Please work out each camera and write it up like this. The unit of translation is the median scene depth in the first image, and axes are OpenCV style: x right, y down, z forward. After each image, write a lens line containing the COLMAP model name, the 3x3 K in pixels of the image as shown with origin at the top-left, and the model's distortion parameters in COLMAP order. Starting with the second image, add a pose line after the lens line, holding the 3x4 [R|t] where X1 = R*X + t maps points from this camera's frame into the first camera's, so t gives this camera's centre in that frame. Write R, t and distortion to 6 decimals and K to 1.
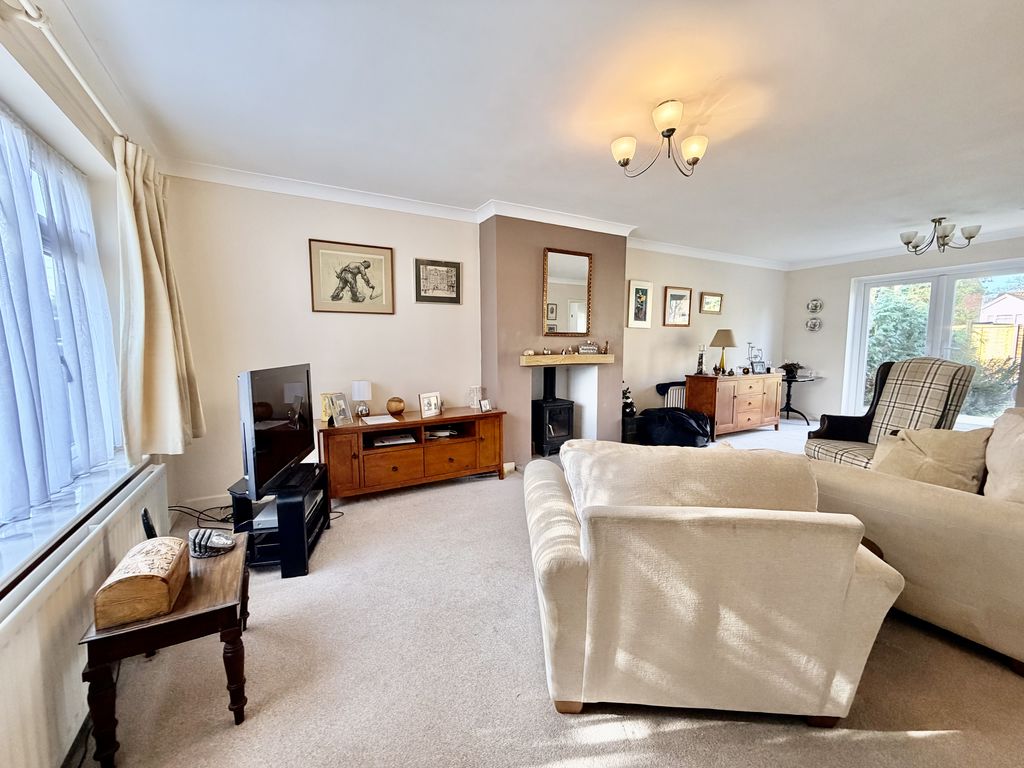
lens RADIAL K [[407.3, 0, 507.7], [0, 407.3, 391.7], [0, 0, 1]] dist [-0.012020, 0.000492]
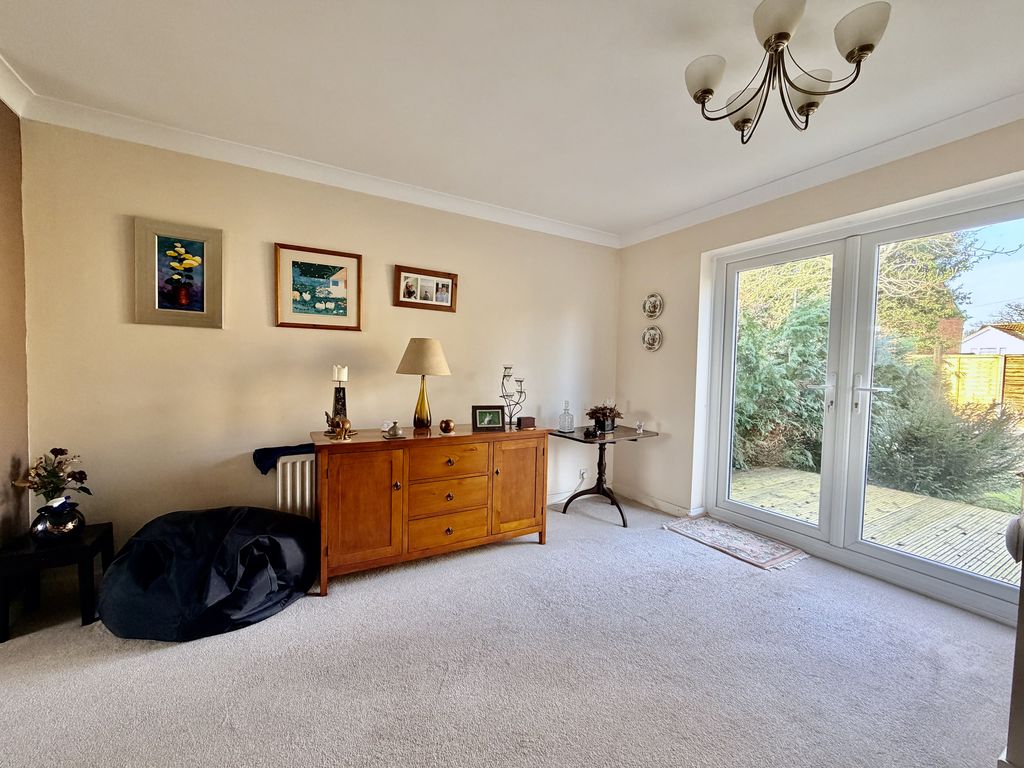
lens RADIAL K [[407.3, 0, 513.0], [0, 407.3, 380.6], [0, 0, 1]] dist [-0.012020, 0.000492]
pose [[0.999038, 0.038519, 0.020970, 0.654363], [-0.037294, 0.997735, -0.055988, -0.081933], [-0.023080, 0.055153, 0.998211, 0.524188]]
